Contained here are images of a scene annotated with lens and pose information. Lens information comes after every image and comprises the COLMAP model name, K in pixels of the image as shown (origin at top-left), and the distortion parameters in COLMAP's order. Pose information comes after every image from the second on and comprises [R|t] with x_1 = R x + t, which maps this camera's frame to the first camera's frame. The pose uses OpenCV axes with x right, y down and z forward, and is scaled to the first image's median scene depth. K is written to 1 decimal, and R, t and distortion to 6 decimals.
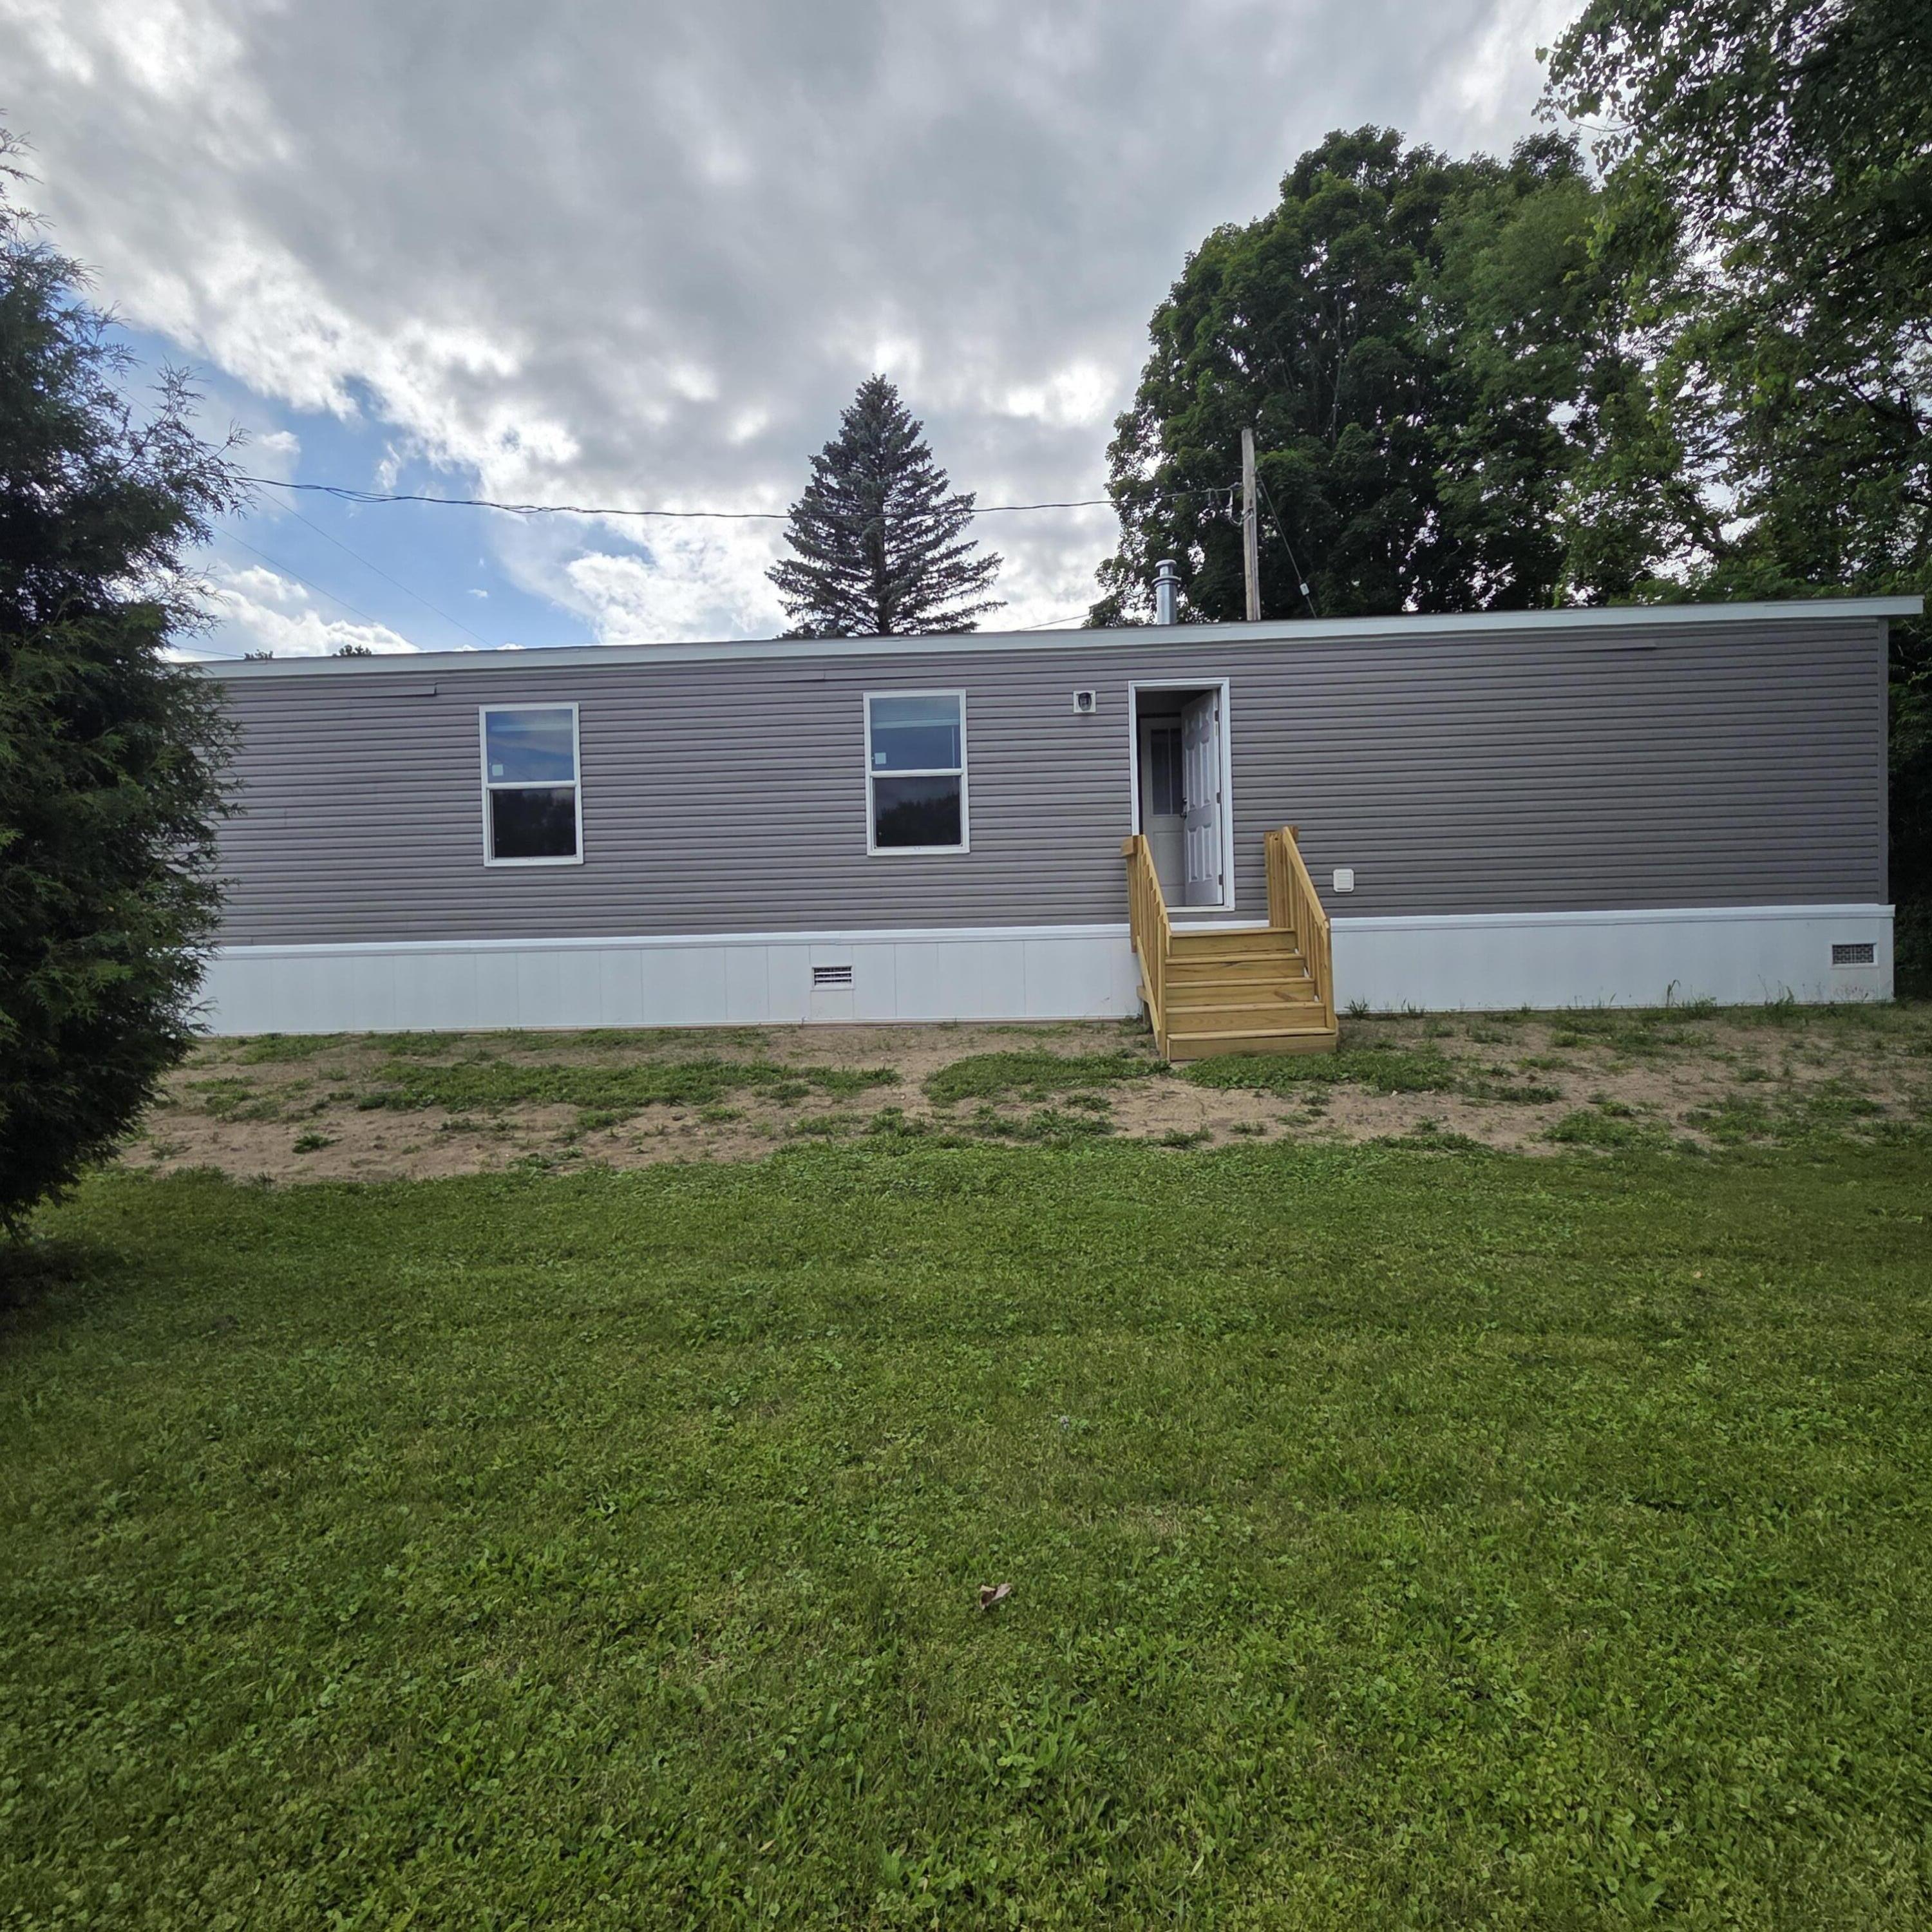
lens RADIAL K [[1058.3, 0, 966.0], [0, 1058.3, 966.0], [0, 0, 1]] dist [-0.001022, 0.001676]
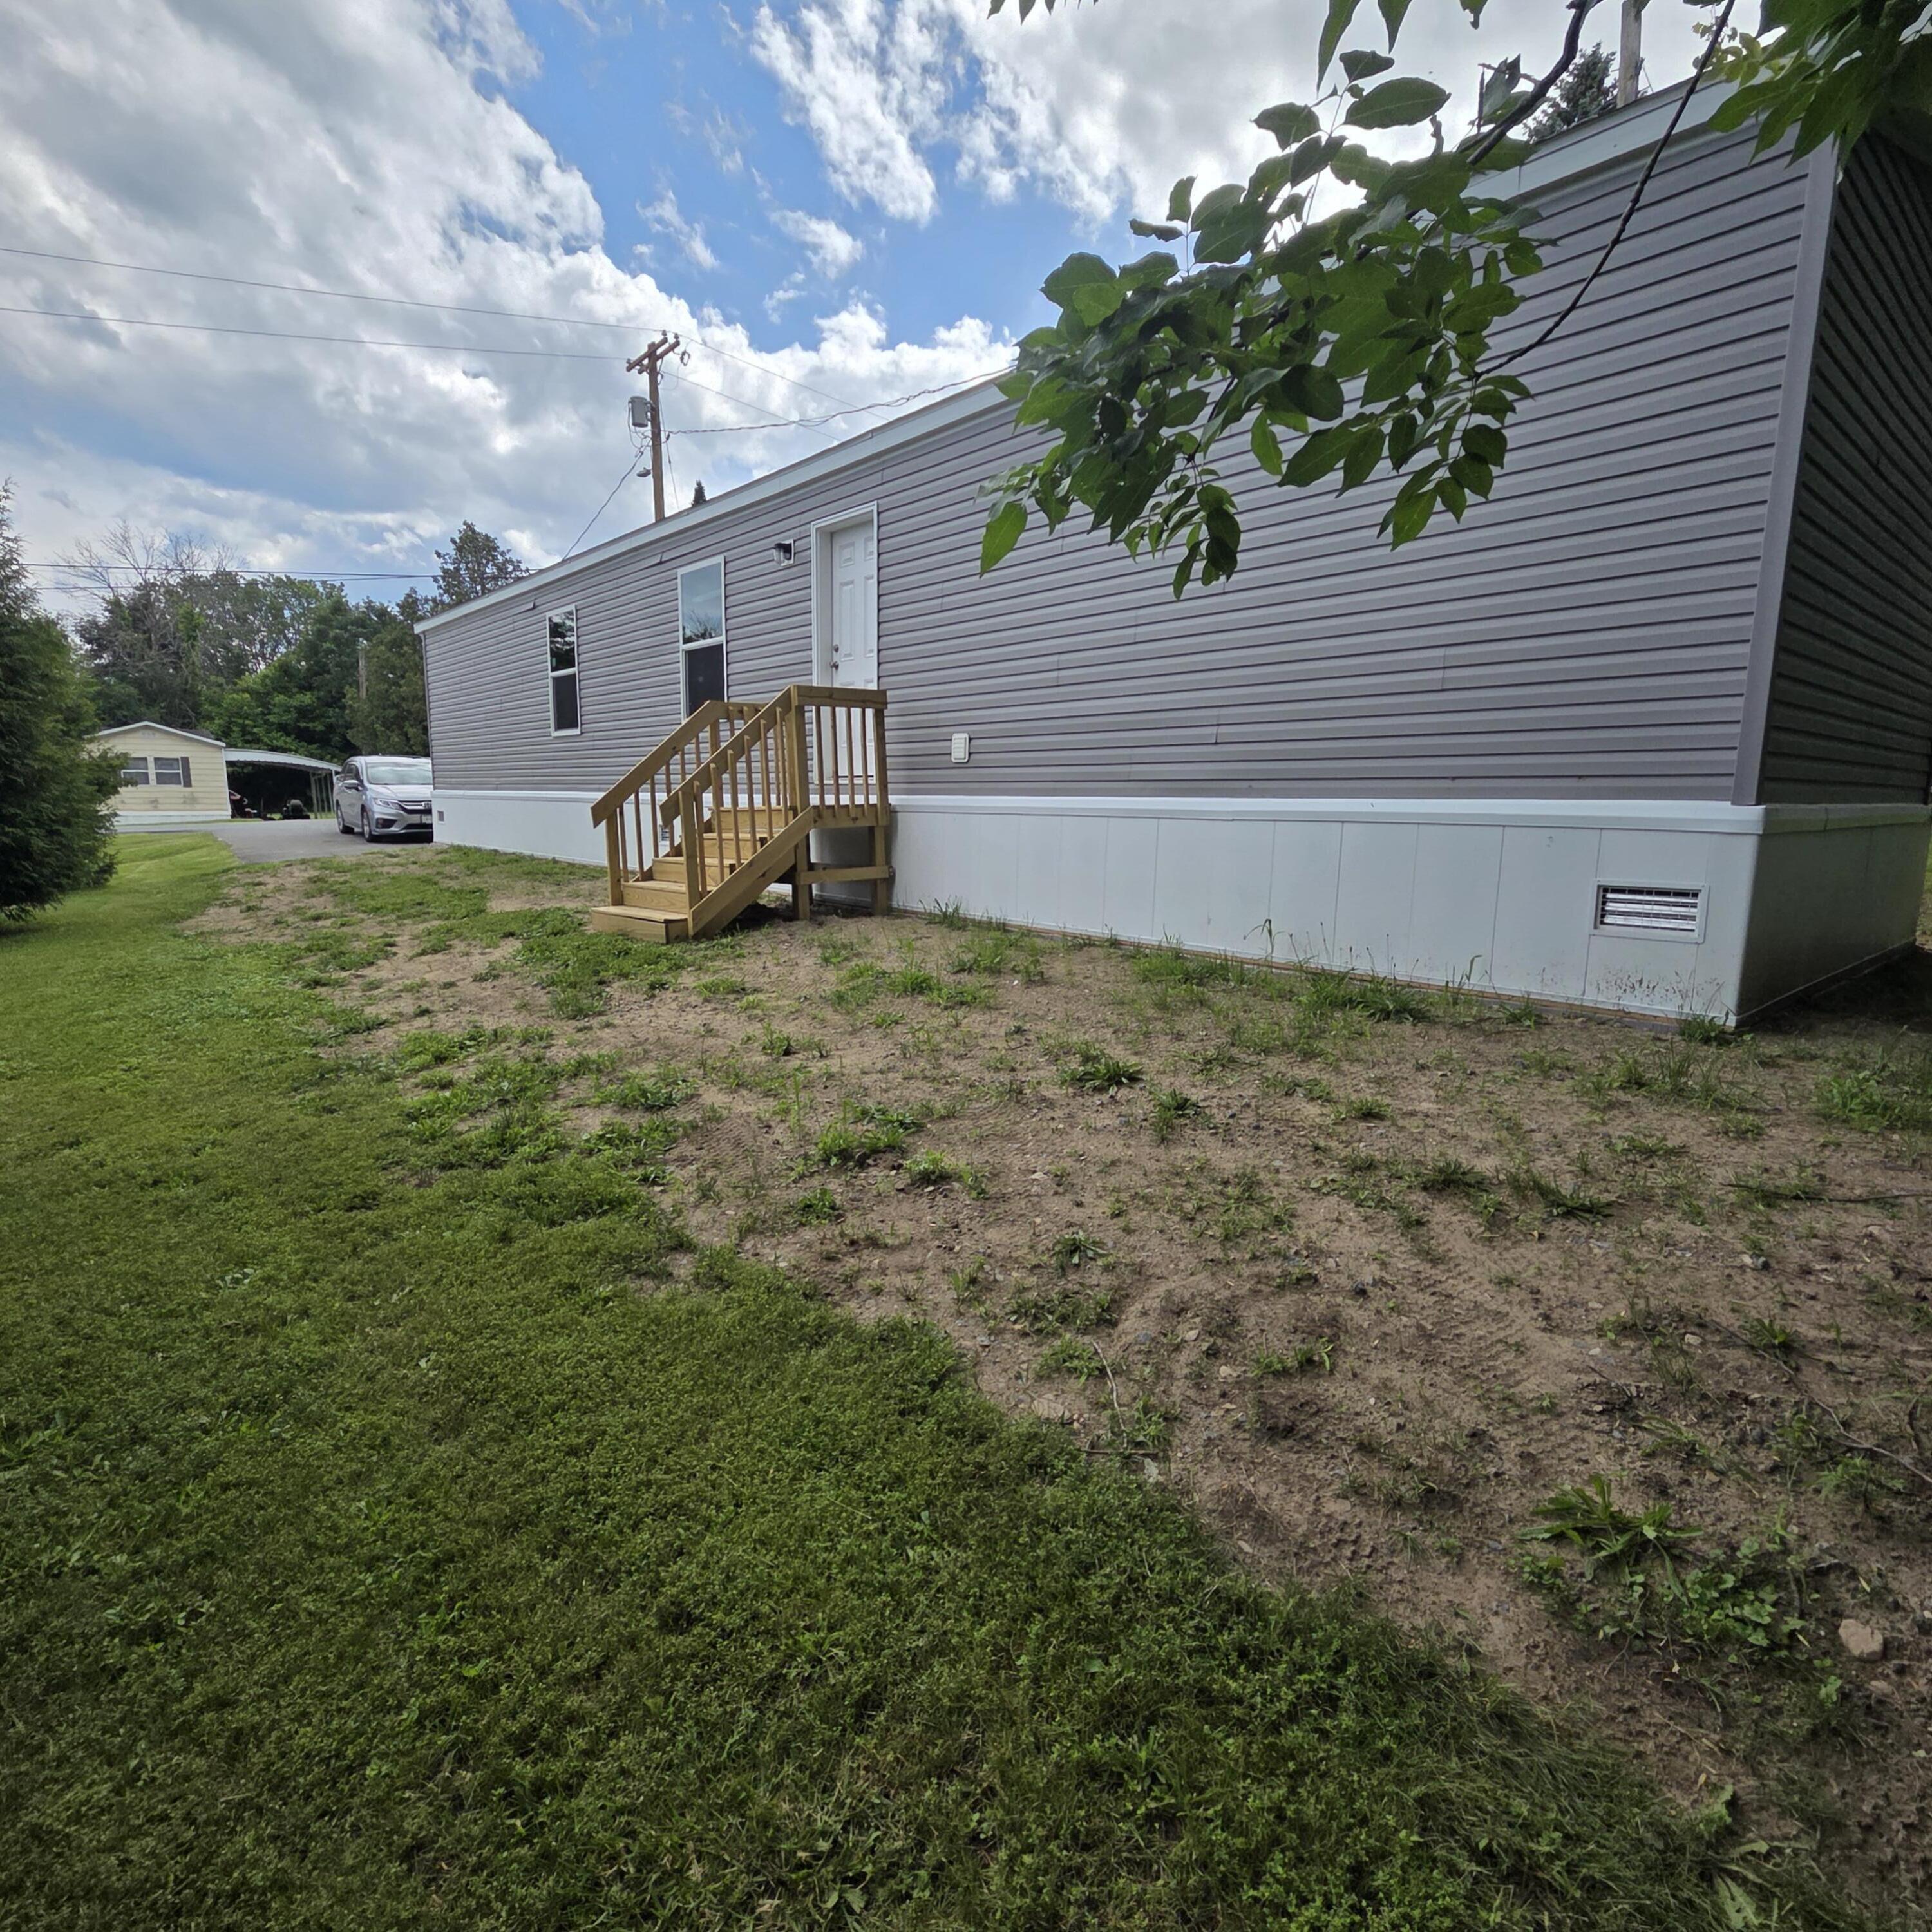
lens RADIAL K [[1058.3, 0, 966.0], [0, 1058.3, 966.0], [0, 0, 1]] dist [-0.001022, 0.001676]
pose [[0.691248, 0.145372, -0.707844, 0.965314], [-0.031341, 0.984665, 0.171617, -0.057477], [0.721938, -0.096445, 0.685204, 0.452343]]
